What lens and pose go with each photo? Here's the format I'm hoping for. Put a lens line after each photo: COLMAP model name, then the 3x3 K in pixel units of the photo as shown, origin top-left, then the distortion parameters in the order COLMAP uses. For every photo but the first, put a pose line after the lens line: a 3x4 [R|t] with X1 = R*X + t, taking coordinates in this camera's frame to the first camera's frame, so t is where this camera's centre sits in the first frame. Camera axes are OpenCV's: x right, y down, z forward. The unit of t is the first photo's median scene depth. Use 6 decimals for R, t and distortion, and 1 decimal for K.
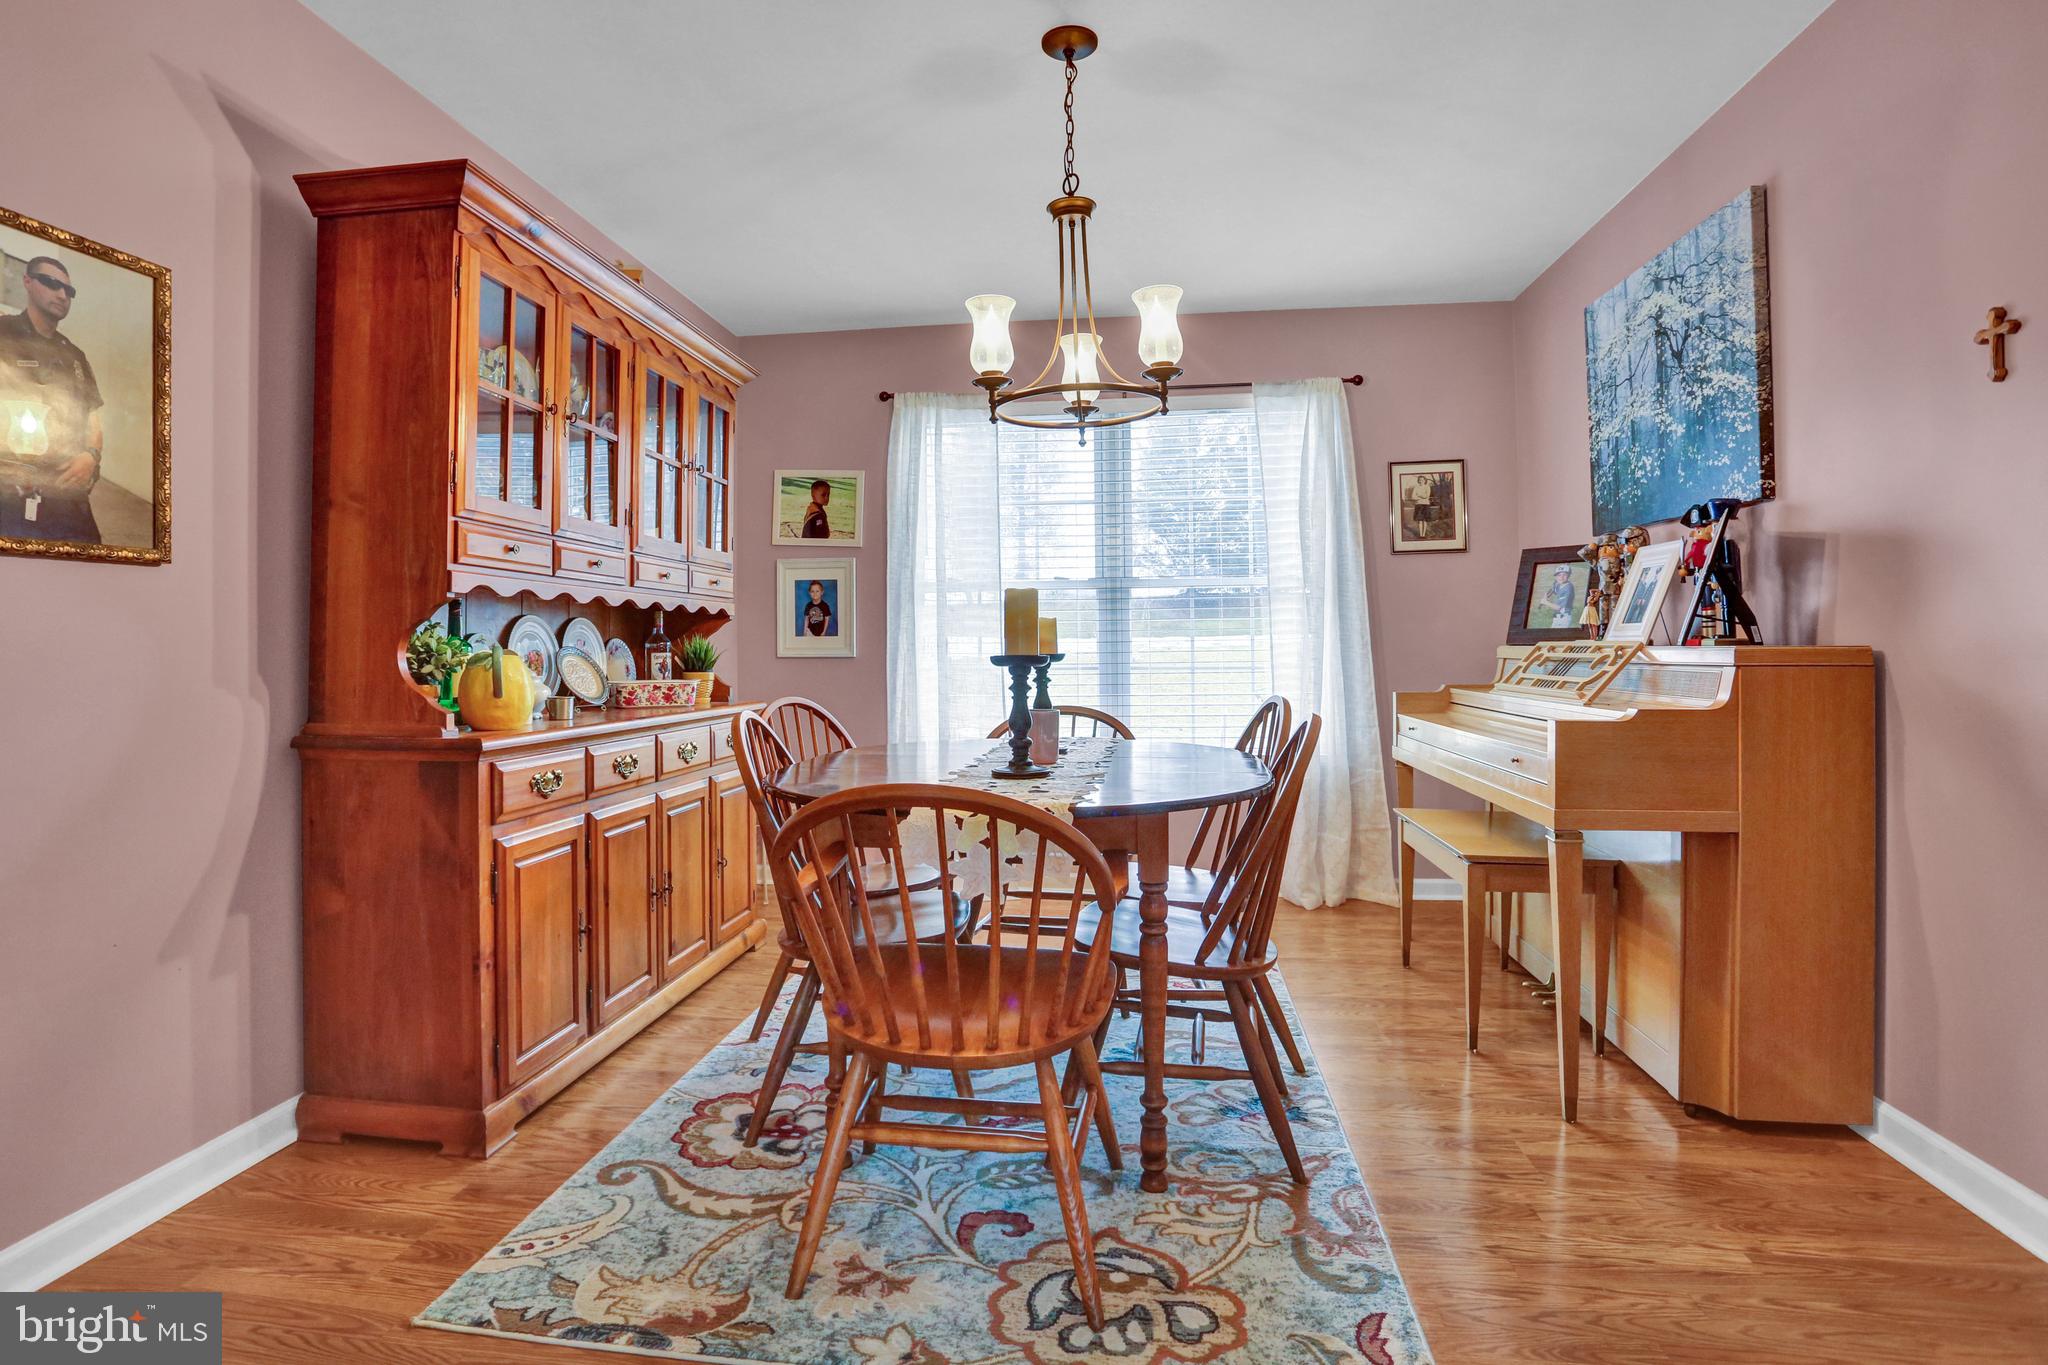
lens RADIAL K [[1052.1, 0, 987.1], [0, 1052.1, 653.1], [0, 0, 1]] dist [-0.074445, 0.043564]
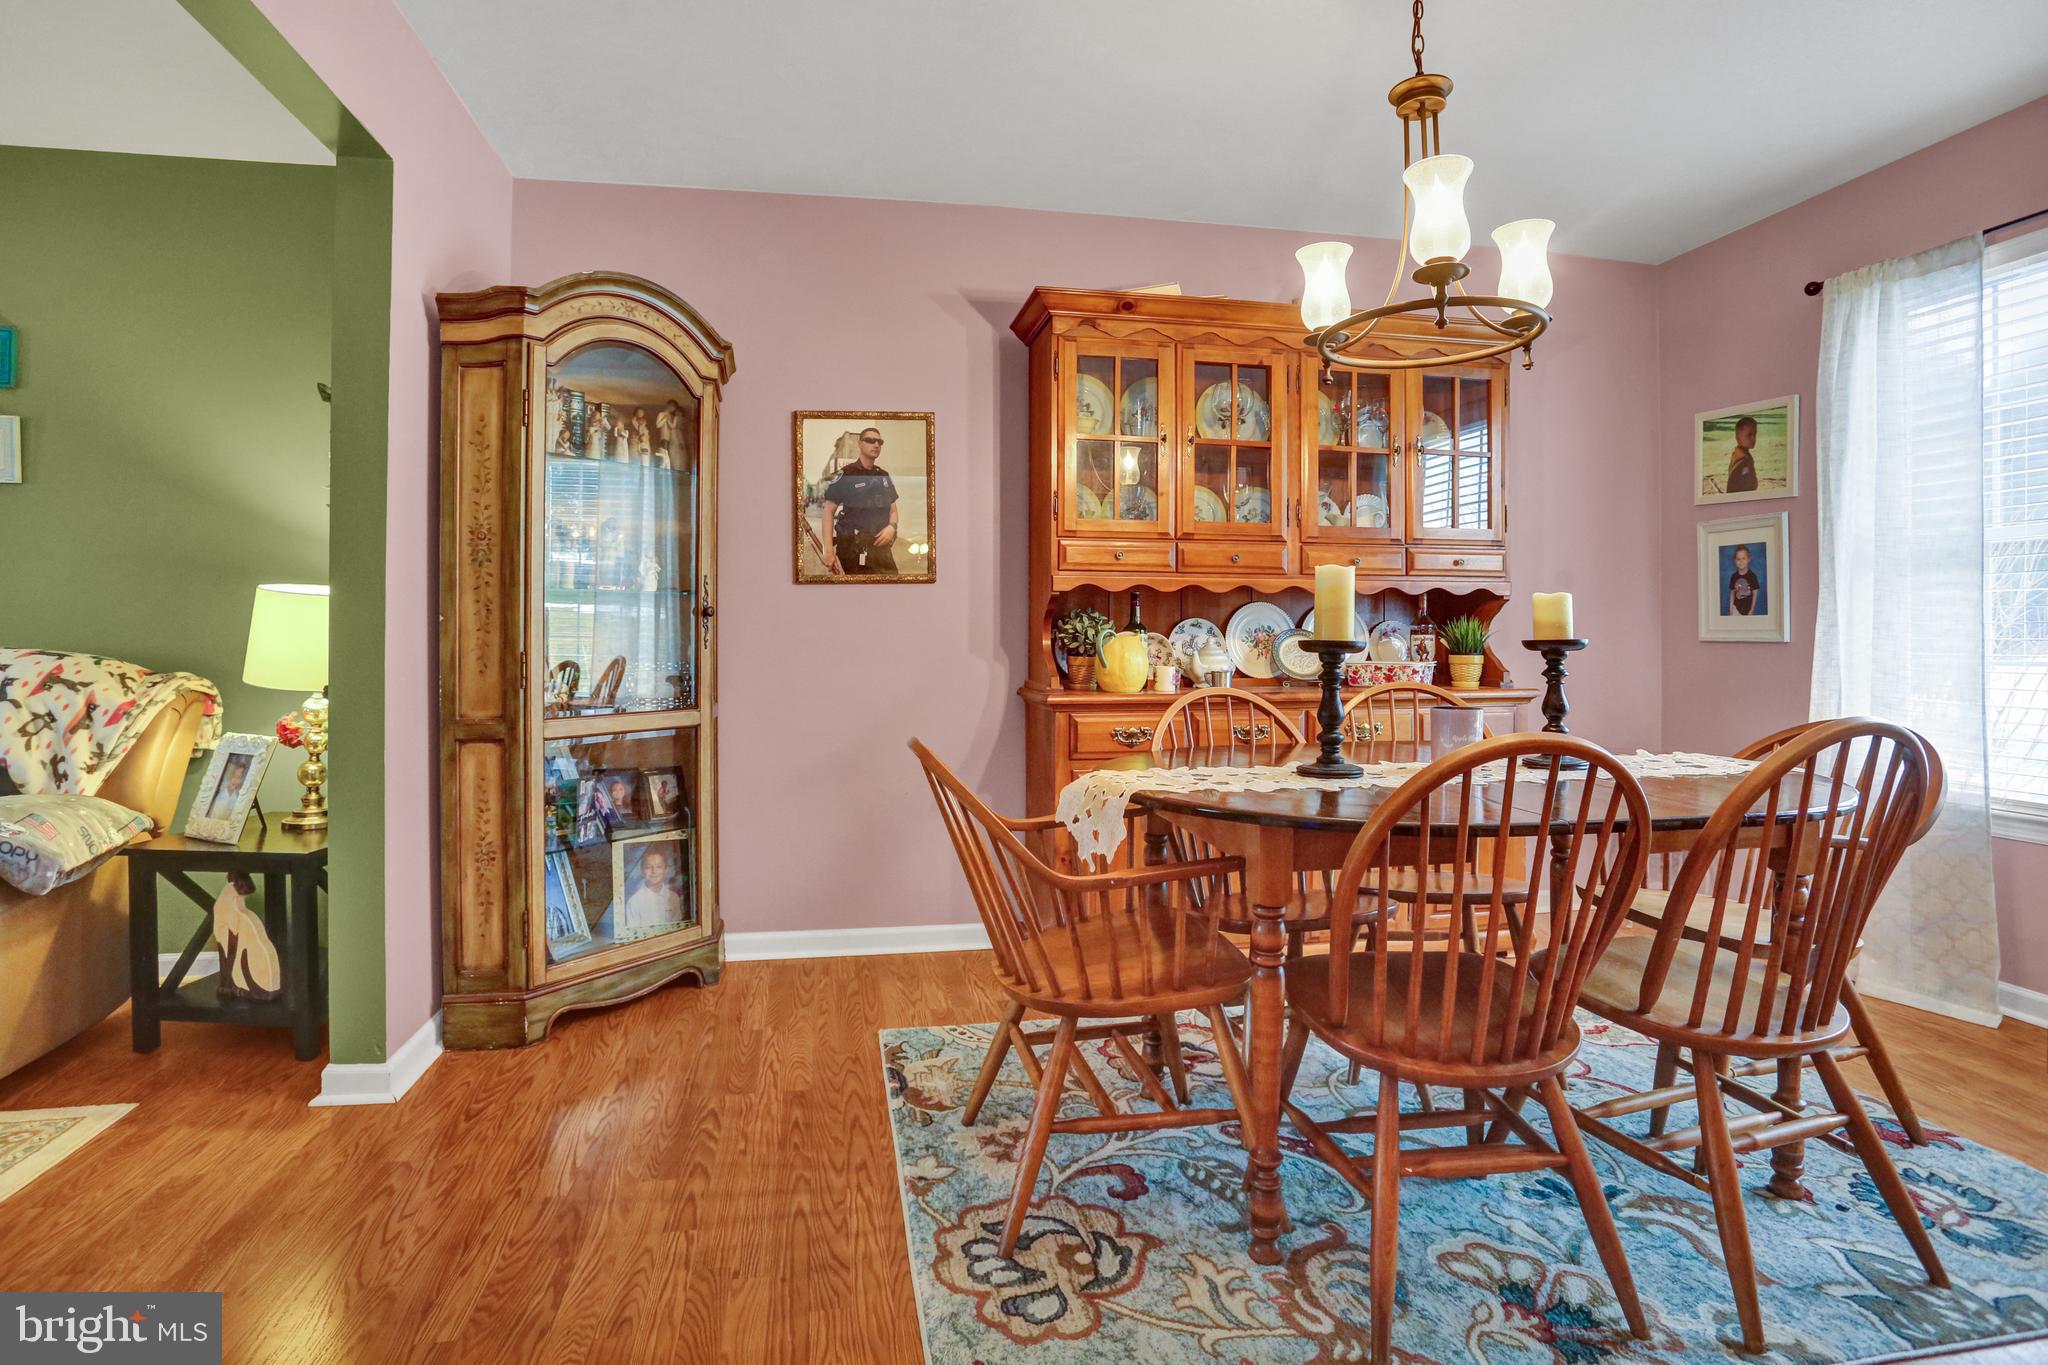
lens RADIAL K [[1039.4, 0, 992.5], [0, 1039.4, 666.3], [0, 0, 1]] dist [-0.092624, 0.040862]
pose [[0.305563, 0.034857, -0.951534, 0.744201], [-0.002885, 0.999359, 0.035682, -0.005710], [0.952168, -0.008158, 0.305468, 0.448995]]
